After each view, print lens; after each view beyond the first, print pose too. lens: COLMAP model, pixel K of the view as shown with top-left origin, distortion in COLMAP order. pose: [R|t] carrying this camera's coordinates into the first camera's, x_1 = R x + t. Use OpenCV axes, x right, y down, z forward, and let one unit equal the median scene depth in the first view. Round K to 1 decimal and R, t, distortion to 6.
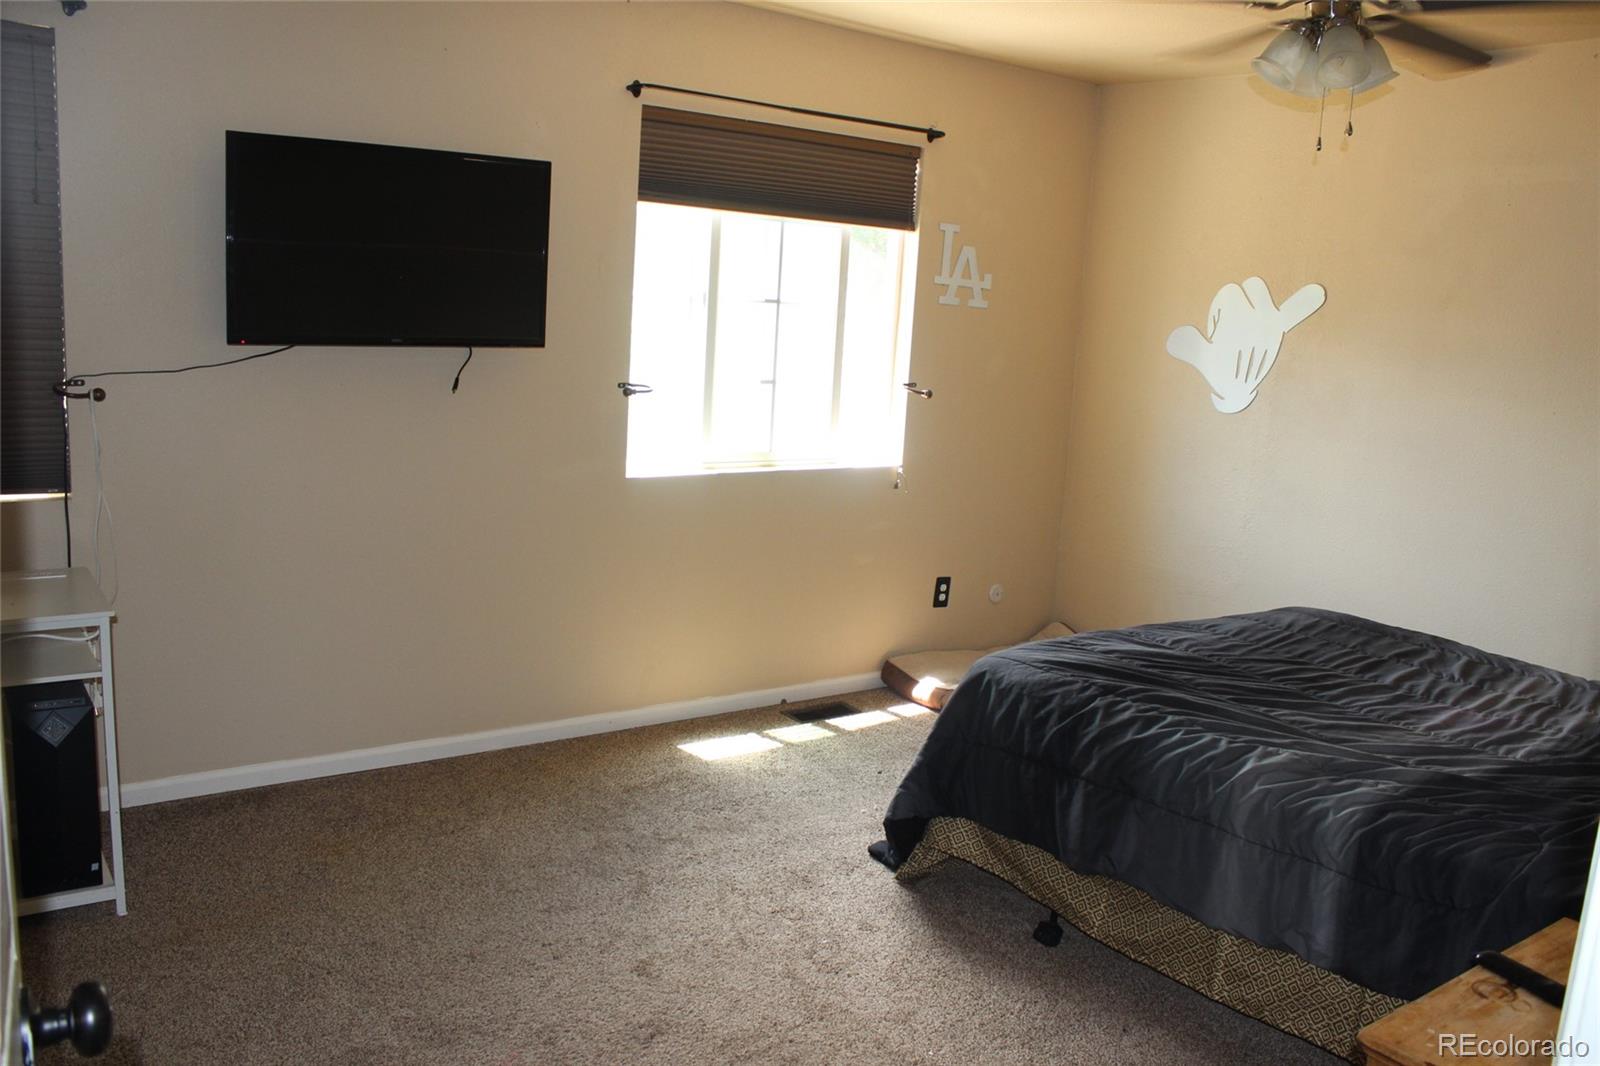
lens RADIAL K [[1342.1, 0, 799.1], [0, 1342.1, 531.5], [0, 0, 1]] dist [-0.069753, 0.010429]
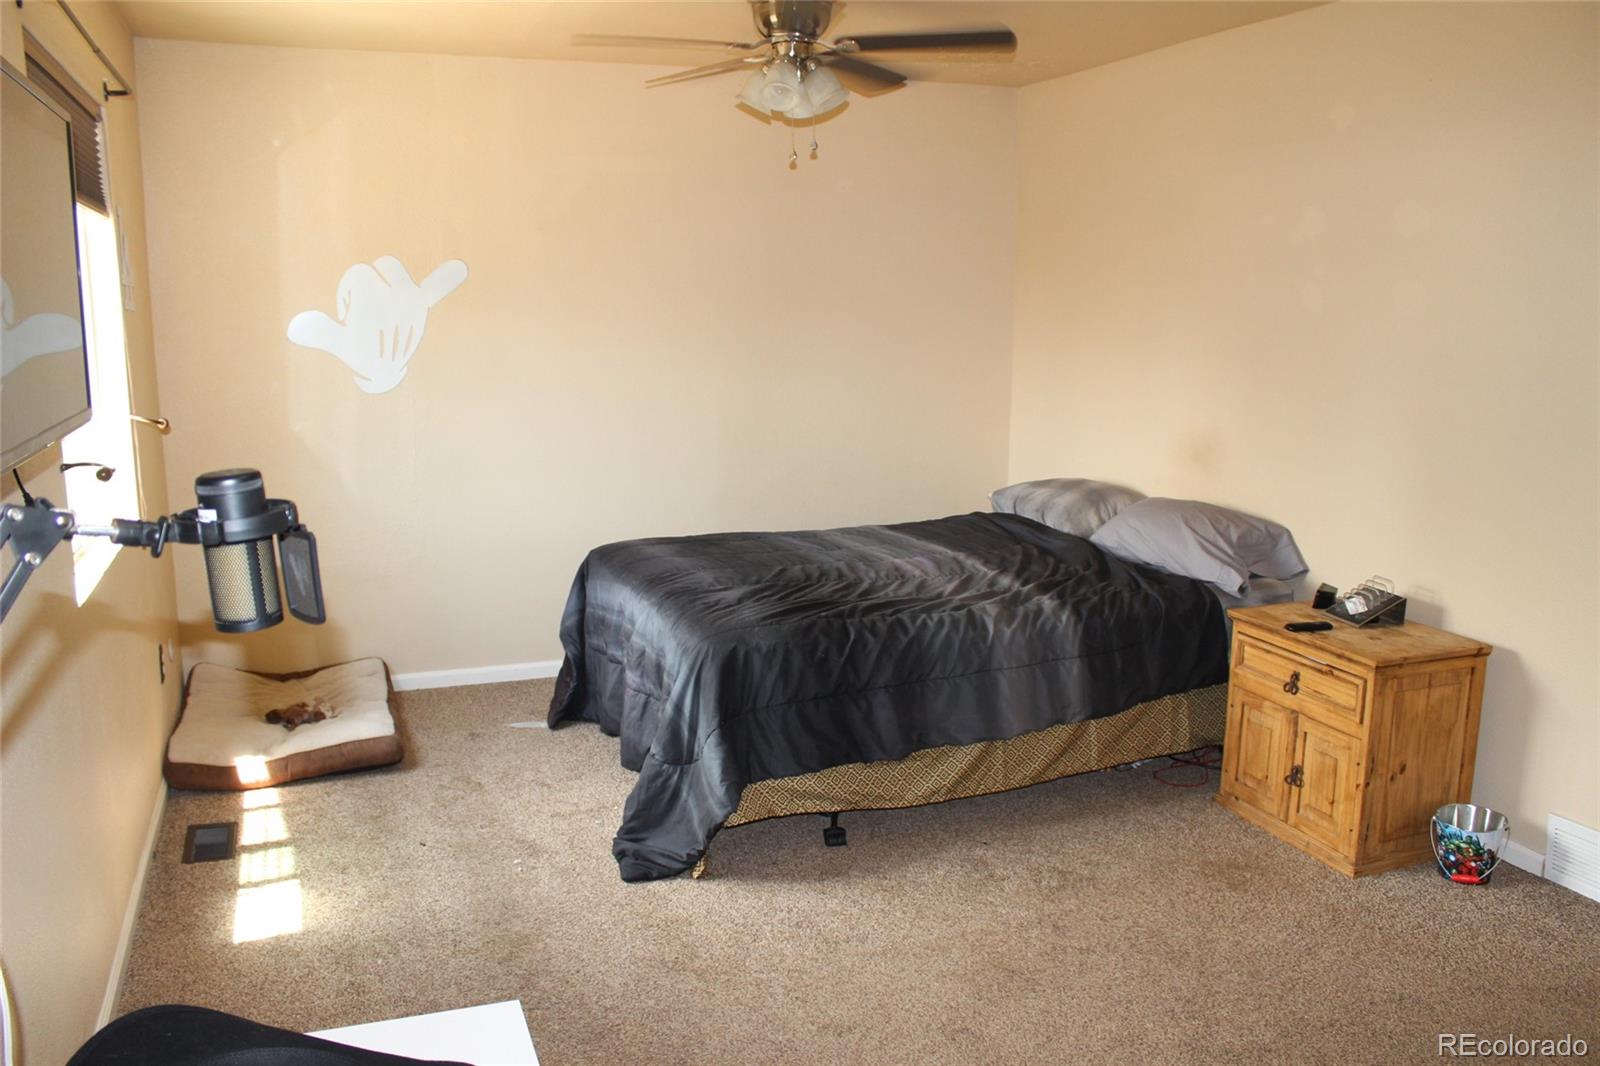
lens RADIAL K [[1342.1, 0, 798.6], [0, 1342.1, 538.9], [0, 0, 1]] dist [-0.069753, 0.010429]
pose [[0.272702, -0.232988, 0.933462, -0.589361], [0.185098, 0.964815, 0.186739, -0.119997], [-0.944125, 0.121858, 0.306232, 0.441517]]
